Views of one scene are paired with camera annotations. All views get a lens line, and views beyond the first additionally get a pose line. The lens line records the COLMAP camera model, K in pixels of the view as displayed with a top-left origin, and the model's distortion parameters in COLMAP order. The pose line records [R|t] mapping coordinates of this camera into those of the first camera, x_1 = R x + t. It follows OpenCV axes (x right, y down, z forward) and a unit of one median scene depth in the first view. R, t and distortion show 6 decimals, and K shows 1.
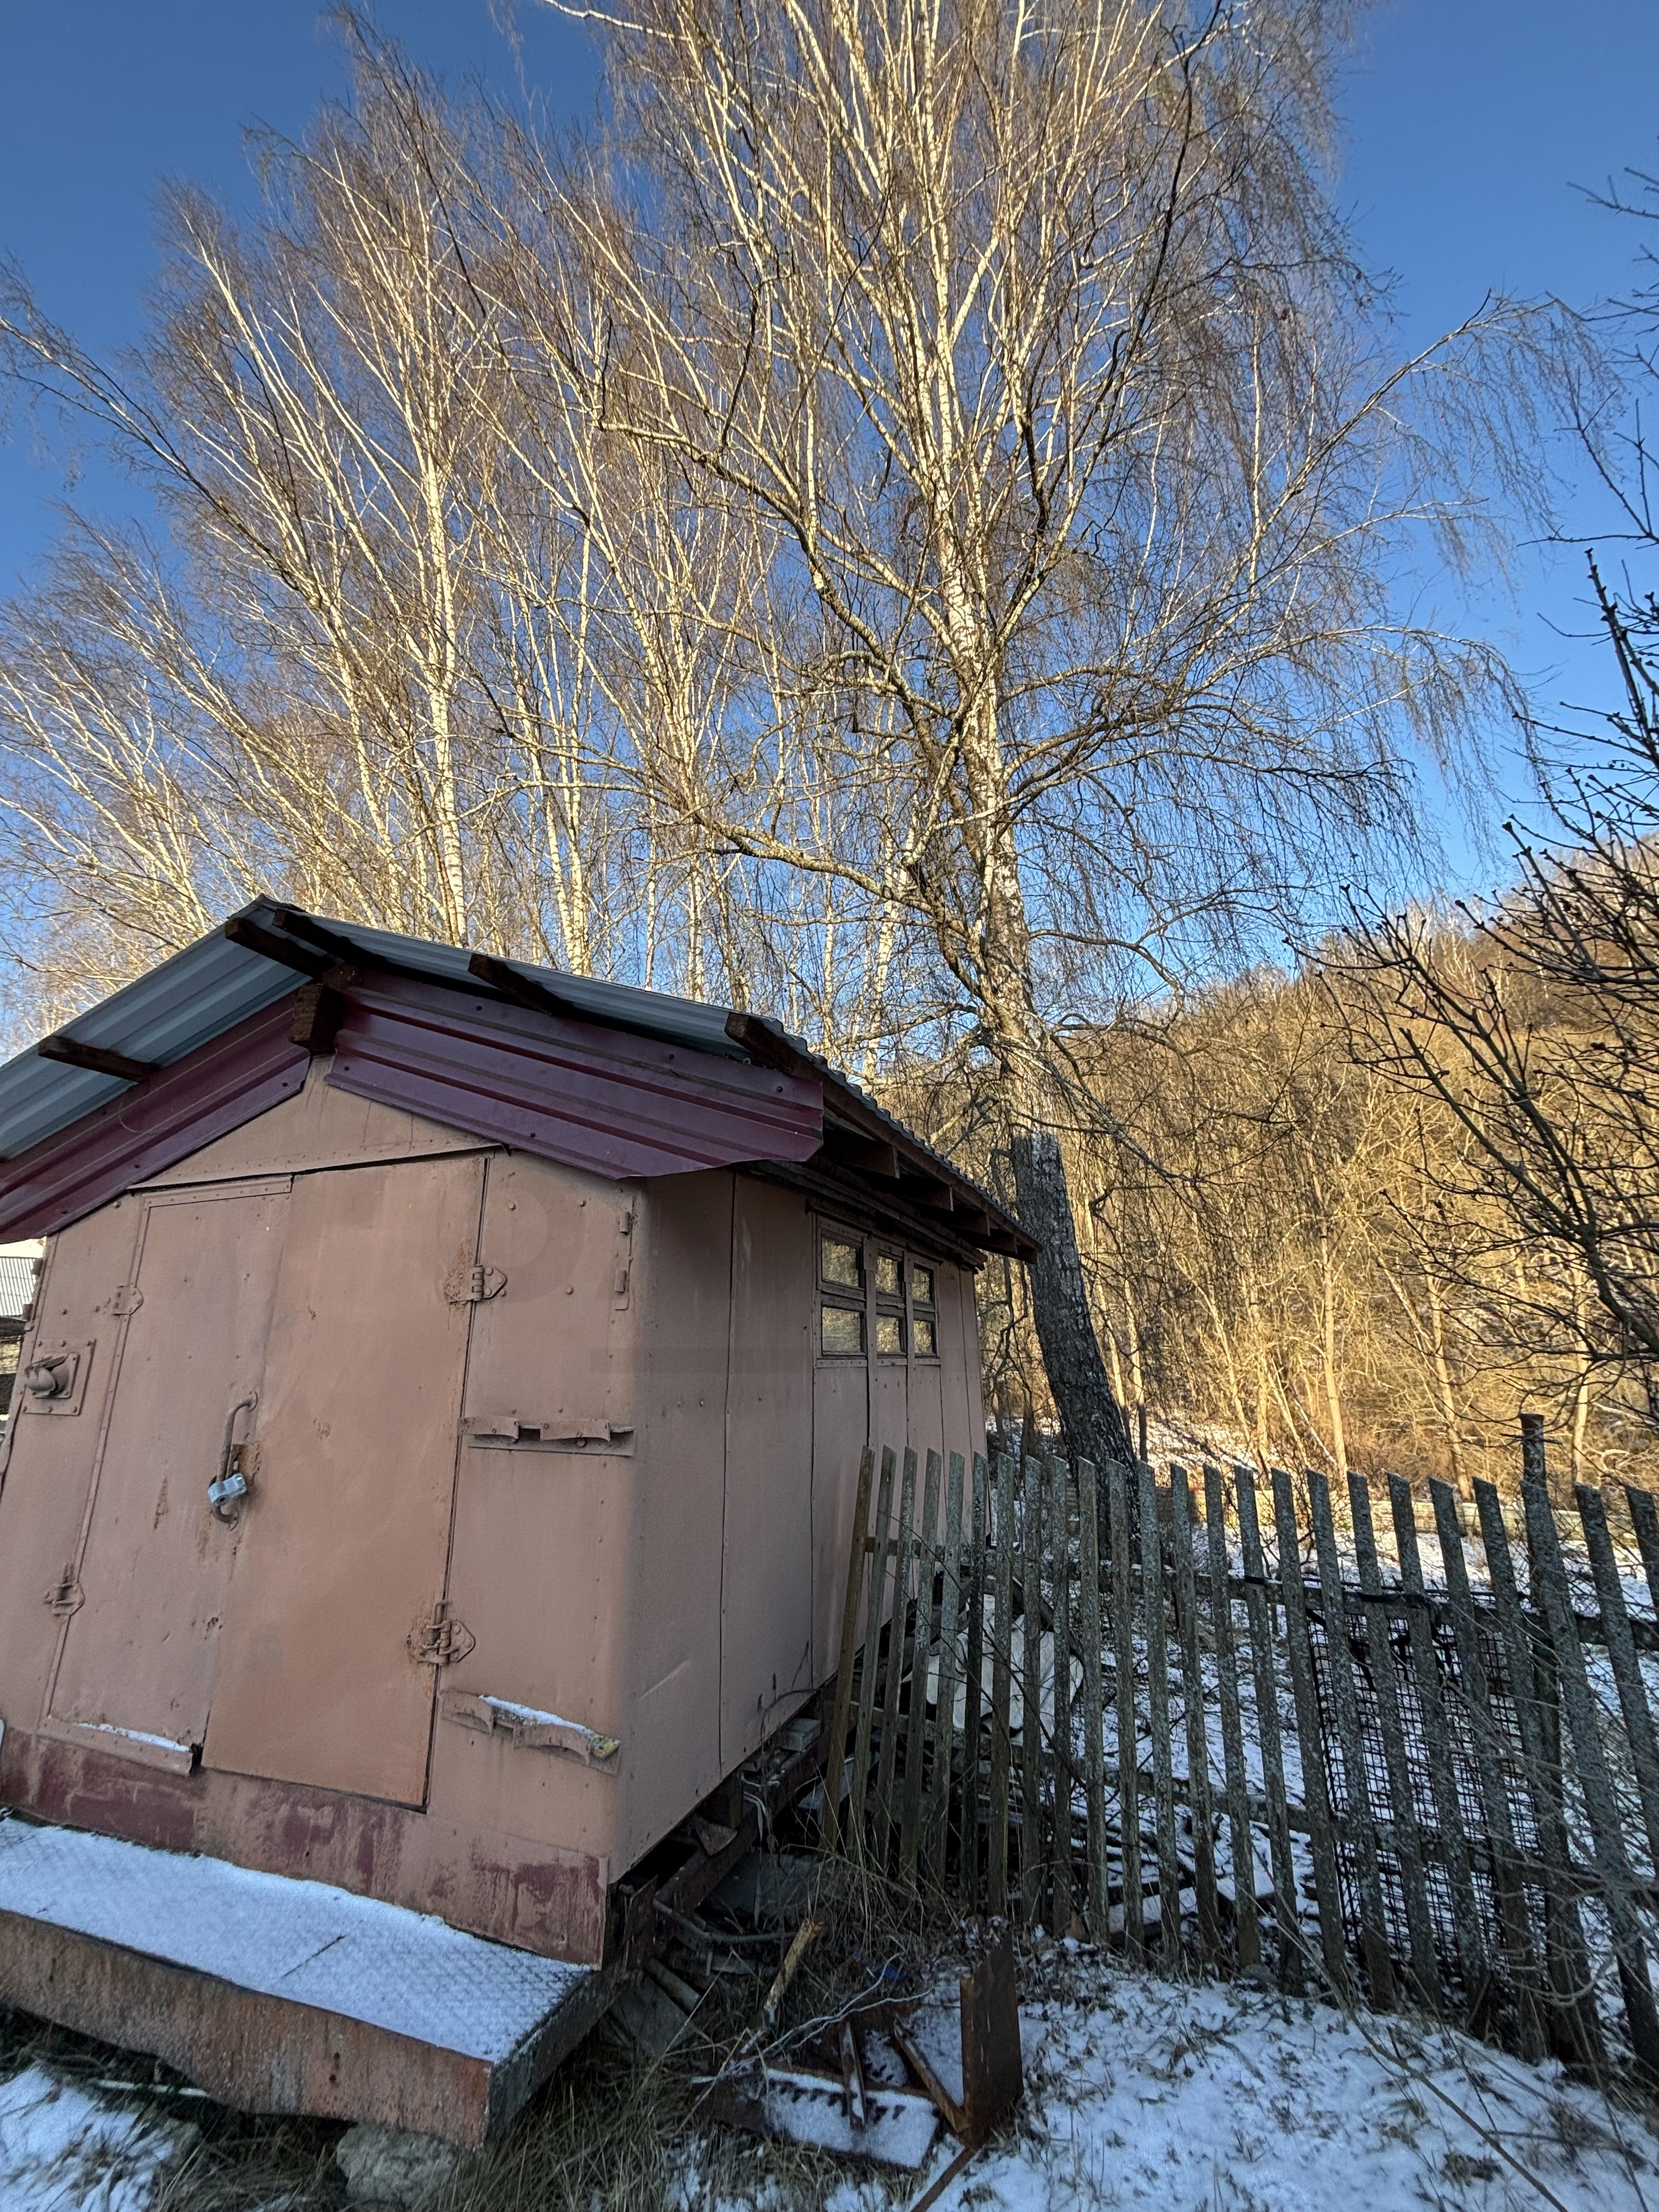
lens RADIAL K [[890.3, 0, 829.9], [0, 890.3, 1115.9], [0, 0, 1]] dist [-0.002167, 0.003717]
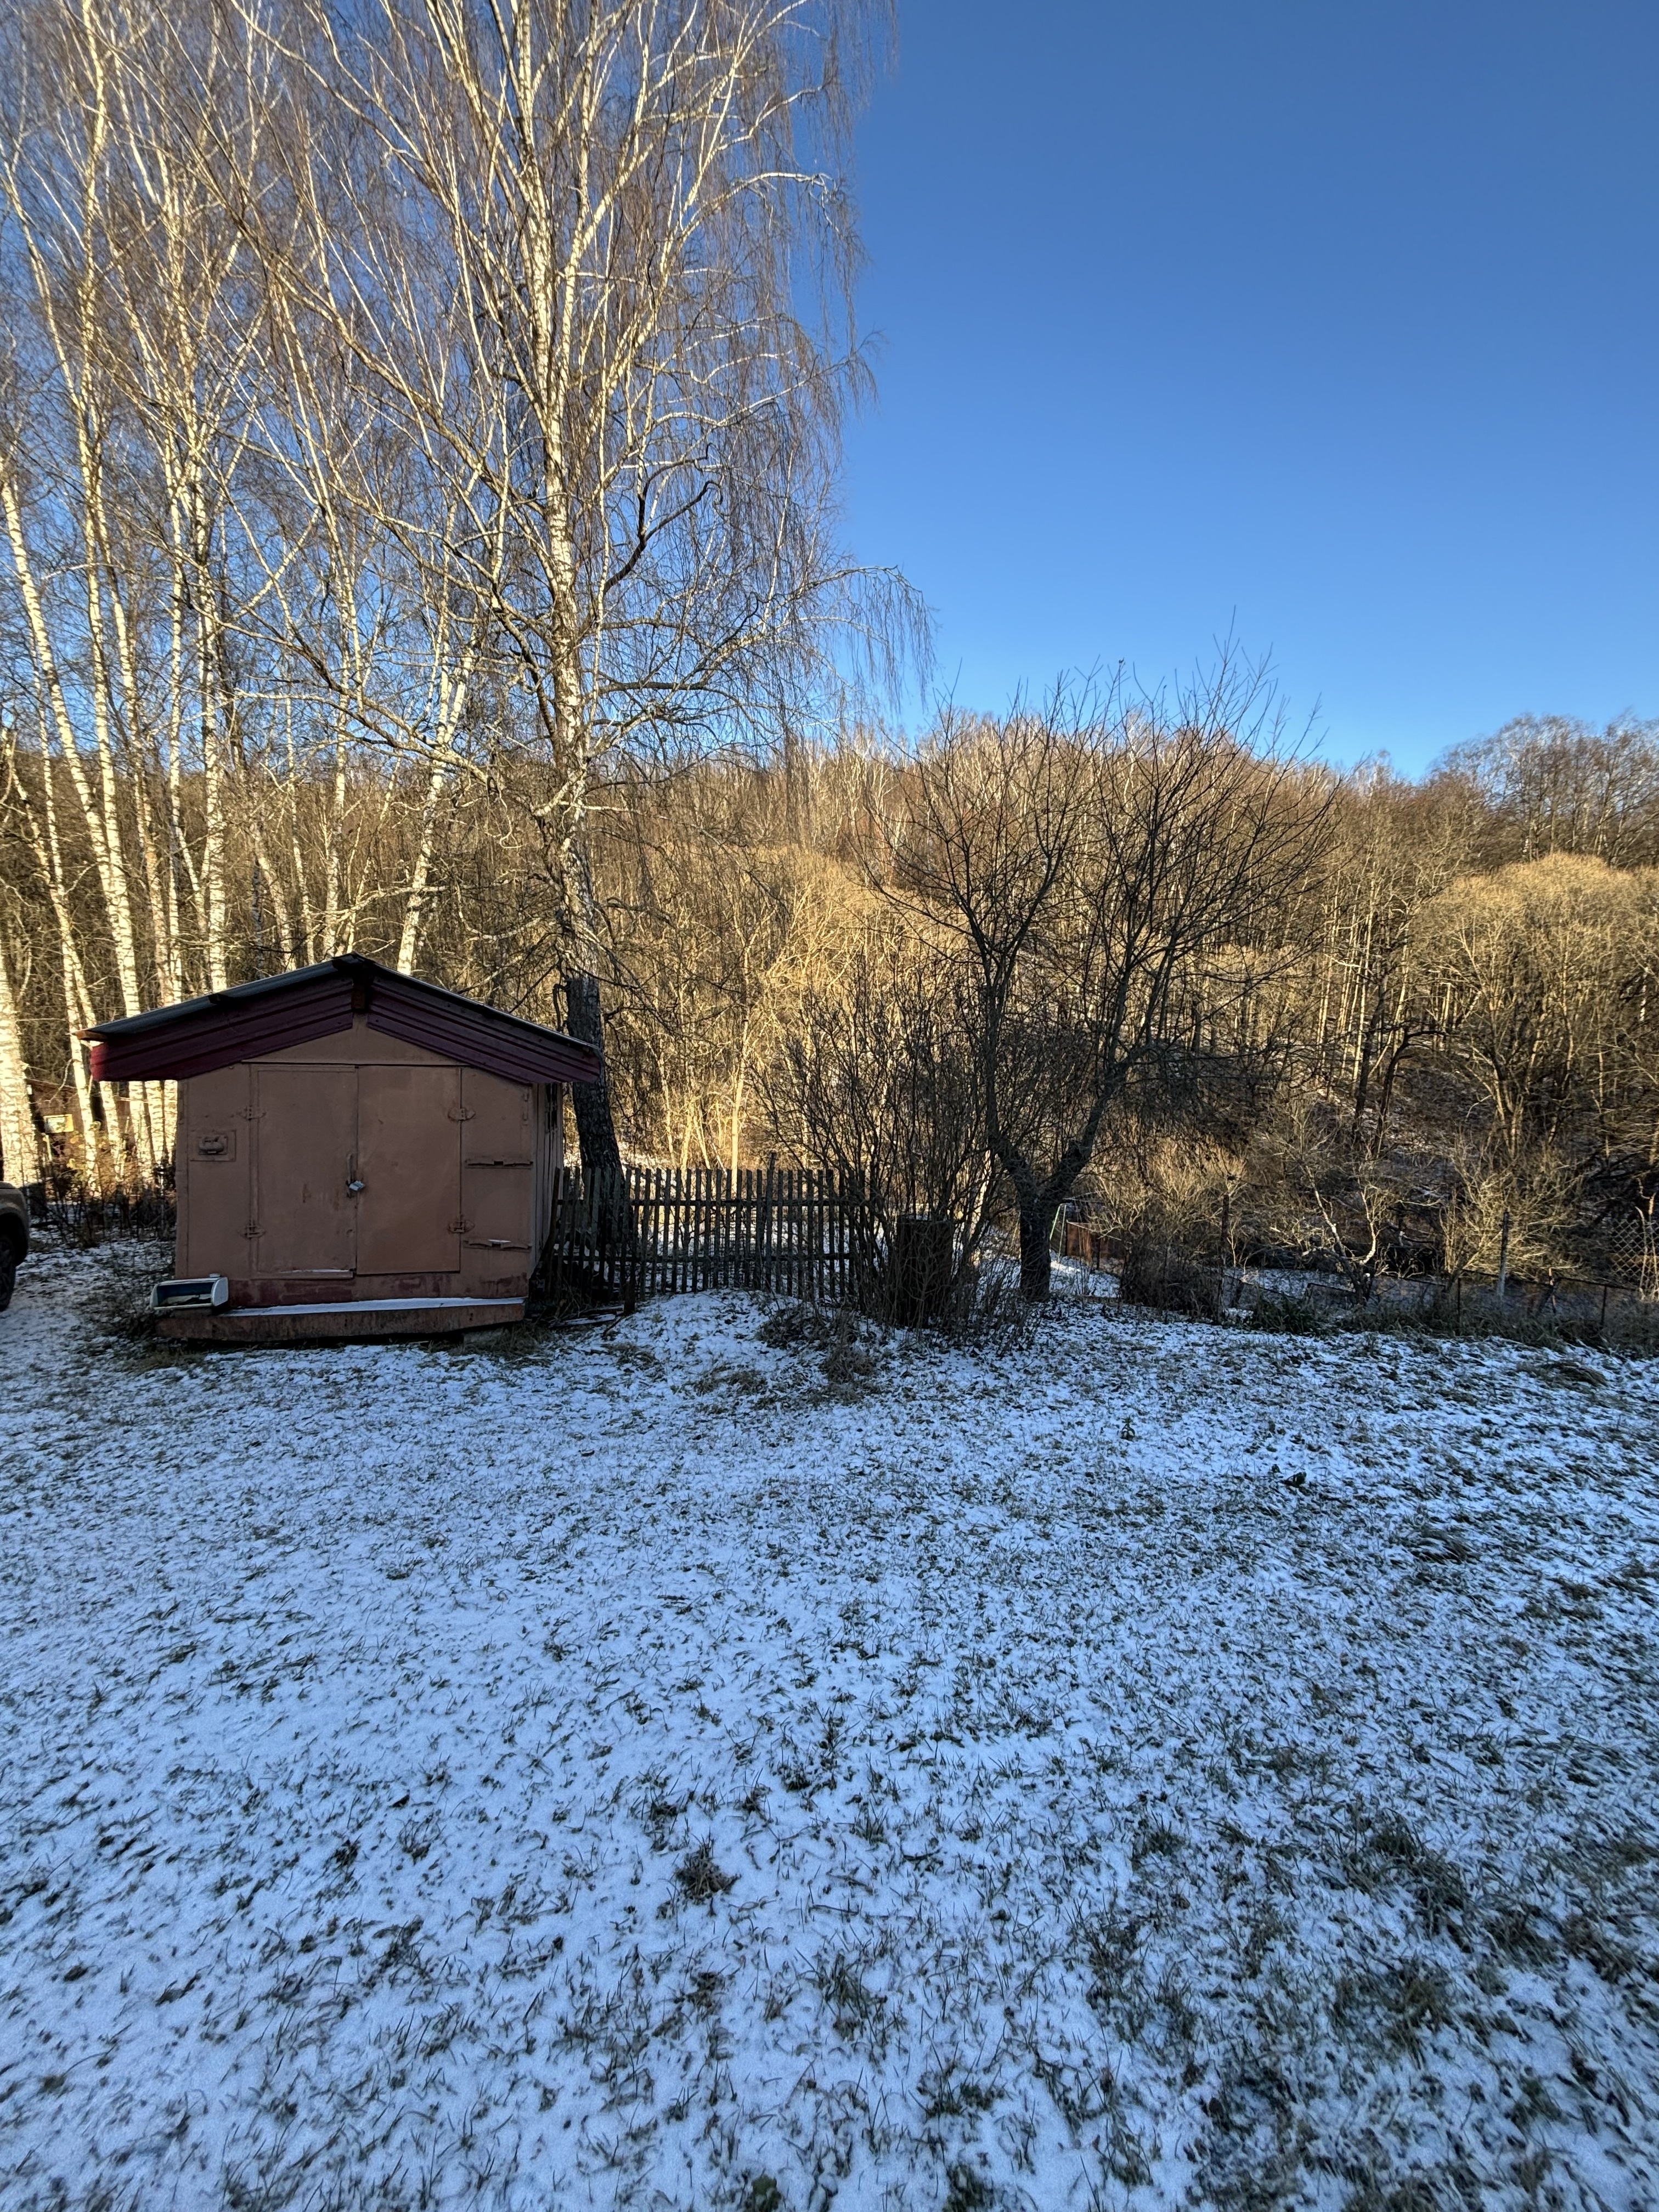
lens RADIAL K [[890.3, 0, 829.9], [0, 890.3, 1115.9], [0, 0, 1]] dist [-0.002167, 0.003717]
pose [[0.826993, 0.003106, 0.562203, -0.867410], [-0.162922, 0.958400, 0.234361, -0.565276], [-0.538088, -0.285410, 0.793097, -1.608563]]
